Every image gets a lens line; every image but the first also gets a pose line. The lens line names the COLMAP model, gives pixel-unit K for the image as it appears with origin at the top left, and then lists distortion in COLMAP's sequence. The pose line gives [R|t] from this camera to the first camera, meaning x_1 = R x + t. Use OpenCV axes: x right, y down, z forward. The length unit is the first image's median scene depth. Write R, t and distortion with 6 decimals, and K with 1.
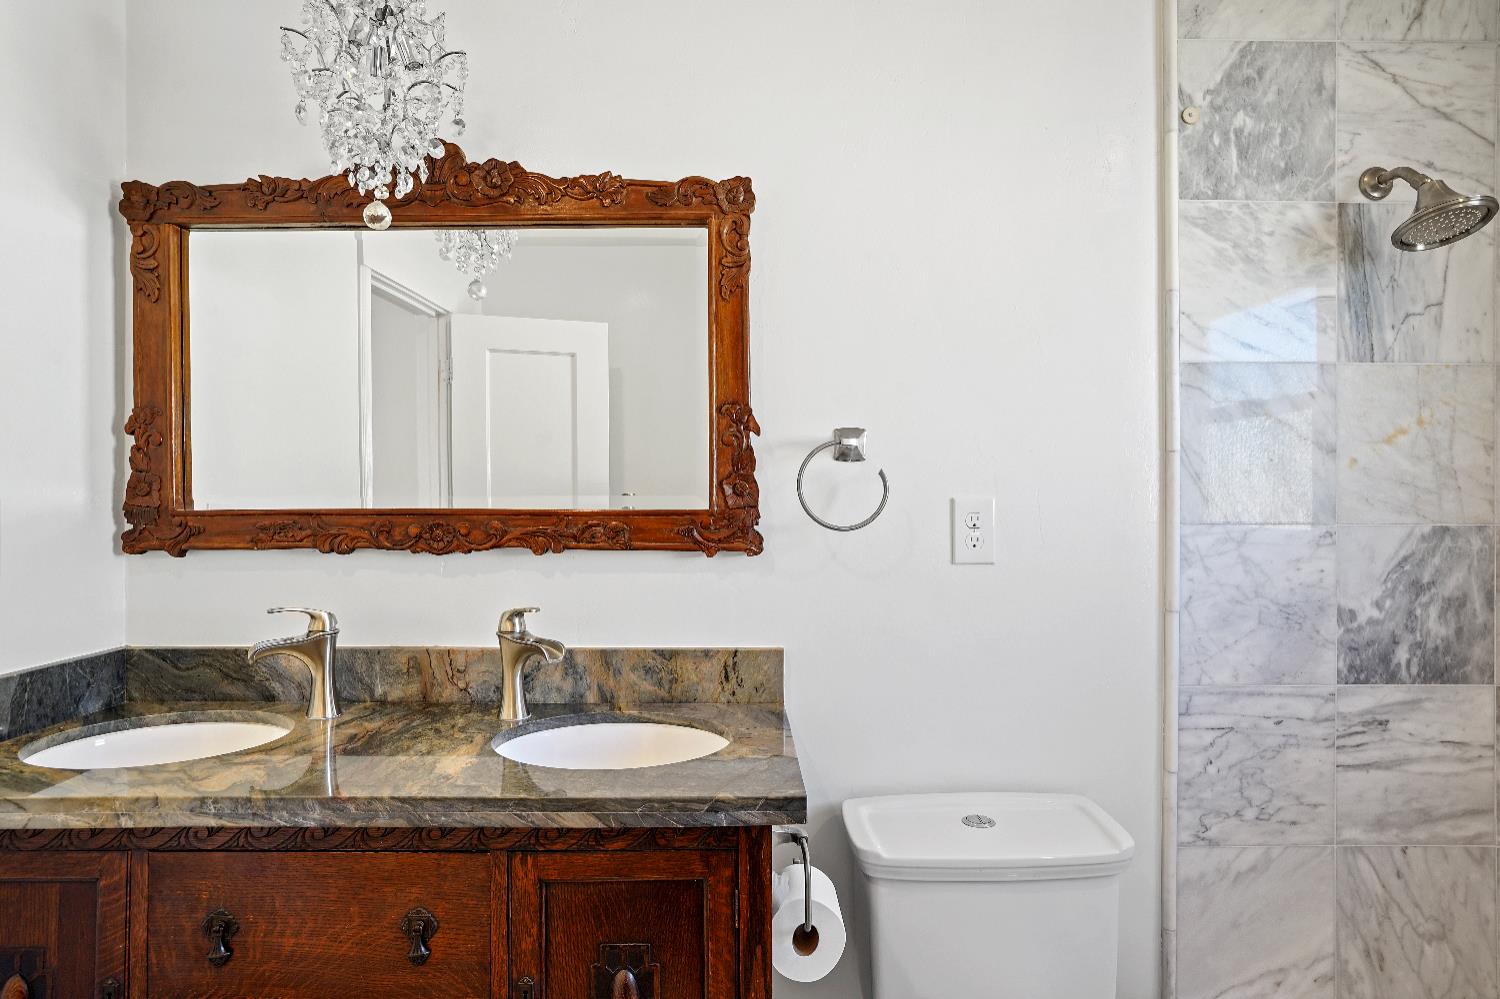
lens RADIAL K [[776.5, 0, 750.0], [0, 776.5, 499.5], [0, 0, 1]] dist [-0.047939, 0.026905]
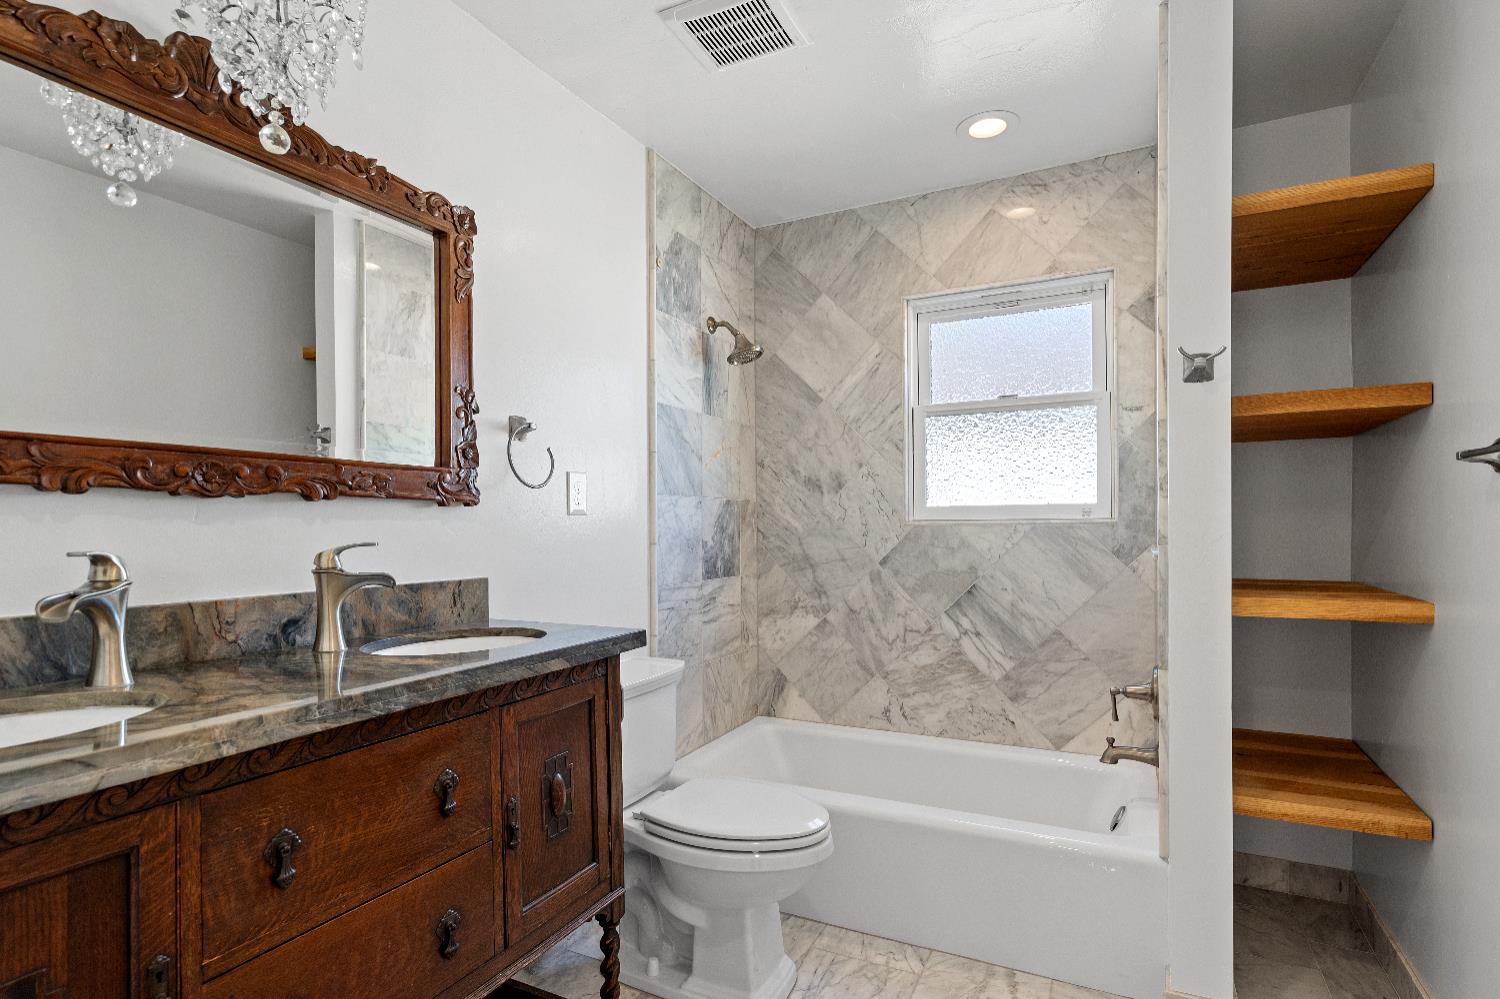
lens RADIAL K [[747.4, 0, 751.6], [0, 747.4, 521.5], [0, 0, 1]] dist [-0.003356, -0.000069]
pose [[0.459825, 0.001121, 0.888009, -0.889871], [0.001736, 0.999996, -0.002162, 0.102533], [-0.888008, 0.002535, 0.459821, 0.018641]]
